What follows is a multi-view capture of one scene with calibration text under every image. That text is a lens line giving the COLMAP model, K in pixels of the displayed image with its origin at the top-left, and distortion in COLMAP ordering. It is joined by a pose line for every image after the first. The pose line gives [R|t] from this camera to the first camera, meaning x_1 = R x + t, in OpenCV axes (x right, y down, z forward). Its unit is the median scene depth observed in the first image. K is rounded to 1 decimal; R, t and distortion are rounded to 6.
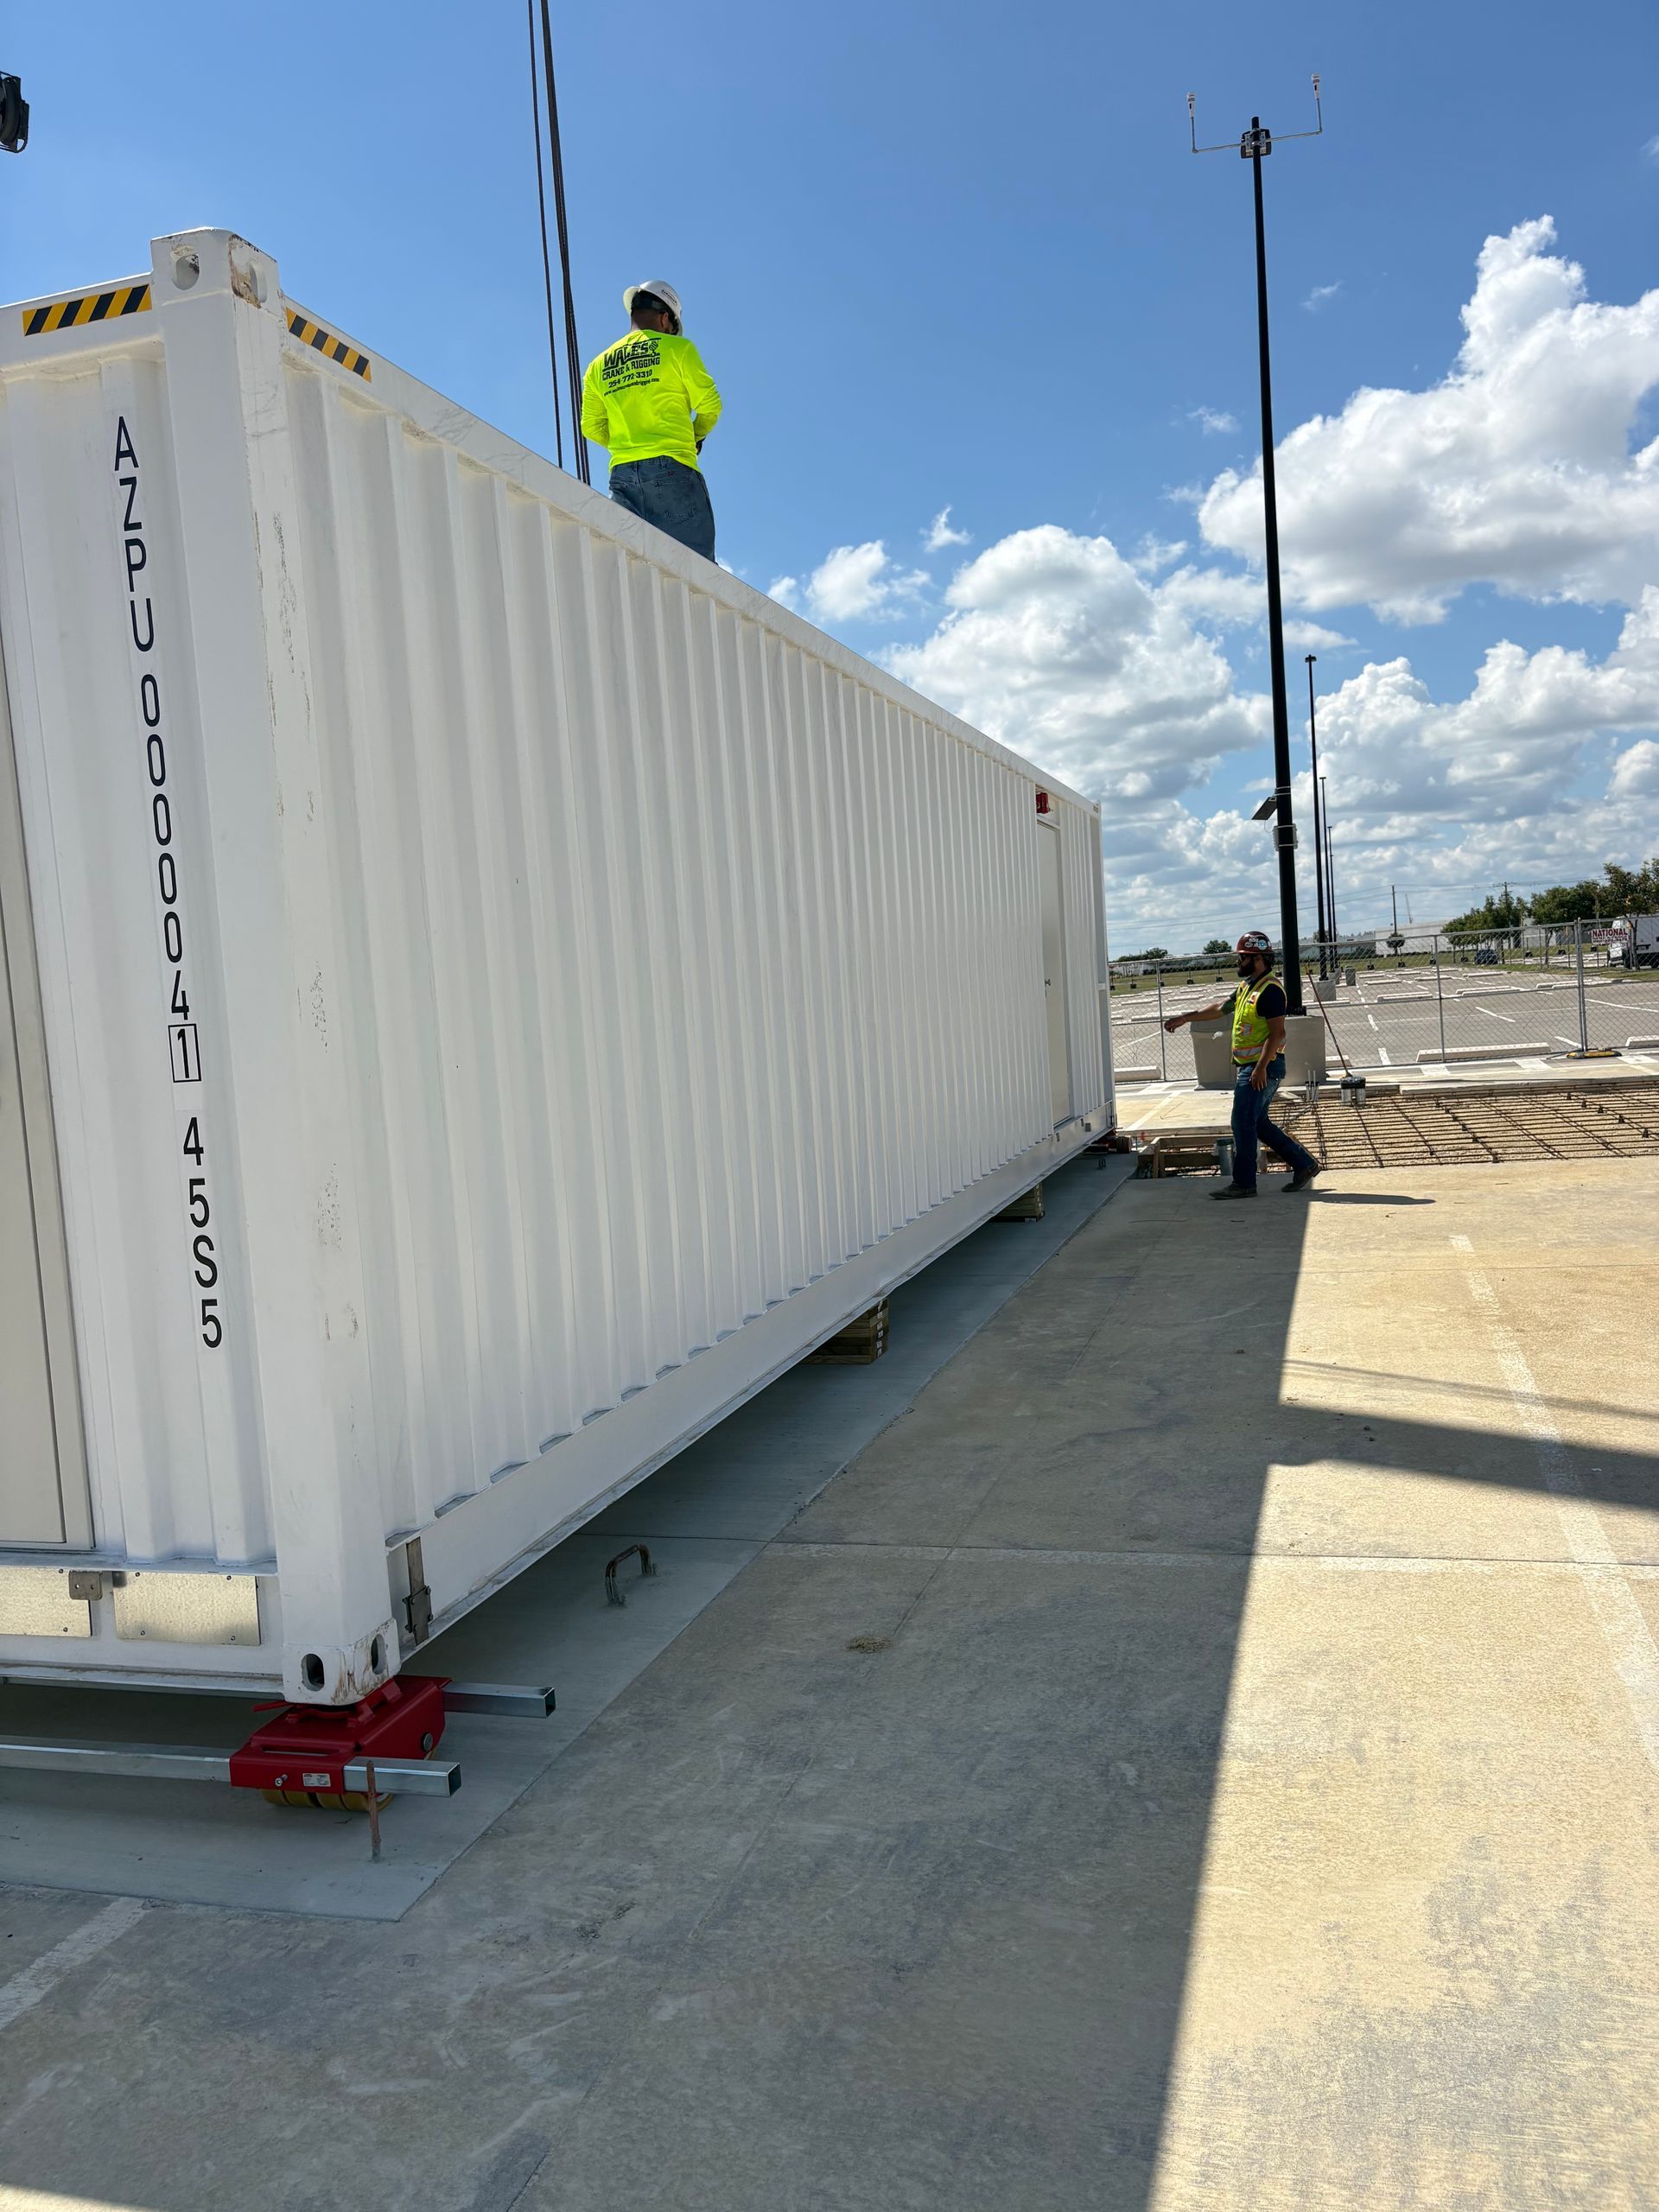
lens RADIAL K [[1647.6, 0, 827.6], [0, 1647.6, 1102.5], [0, 0, 1]] dist [0.022065, -0.016267]
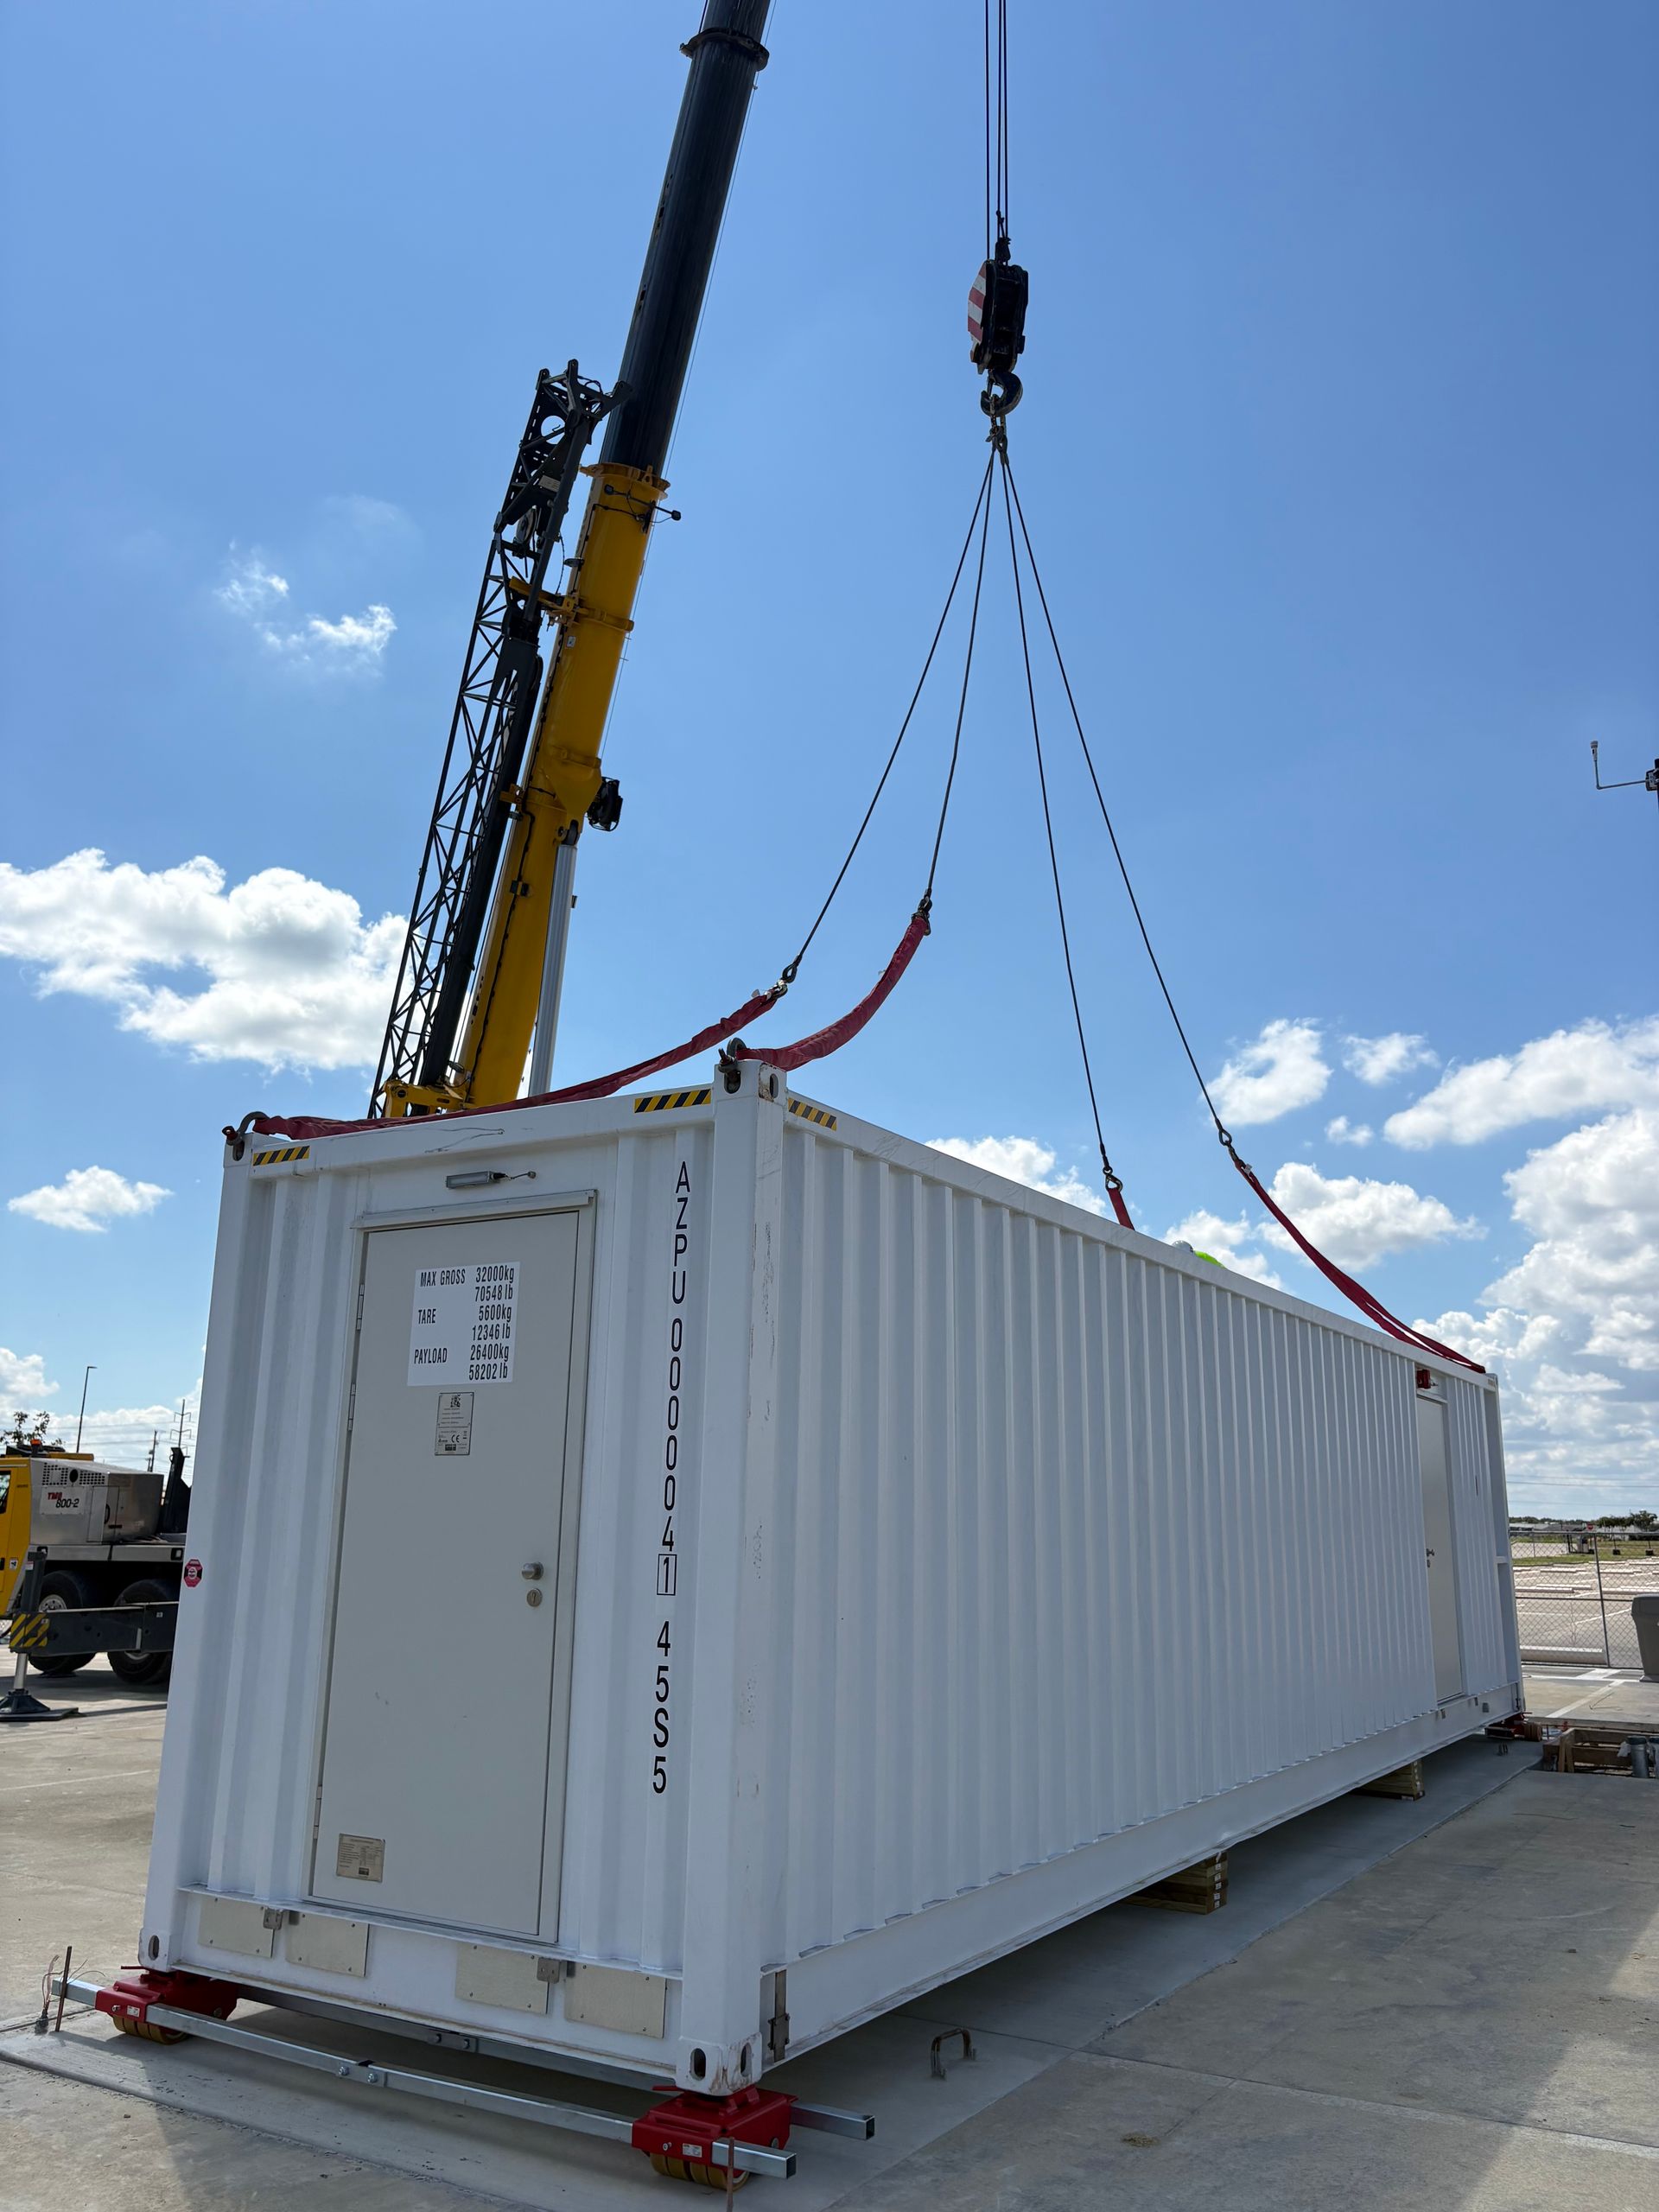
lens RADIAL K [[1647.6, 0, 866.2], [0, 1647.6, 1103.7], [0, 0, 1]] dist [0.022065, -0.016267]
pose [[0.970434, 0.020226, -0.240519, 0.107184], [-0.092769, 0.951196, -0.294313, -0.010742], [0.222828, 0.307924, 0.924949, -0.378393]]
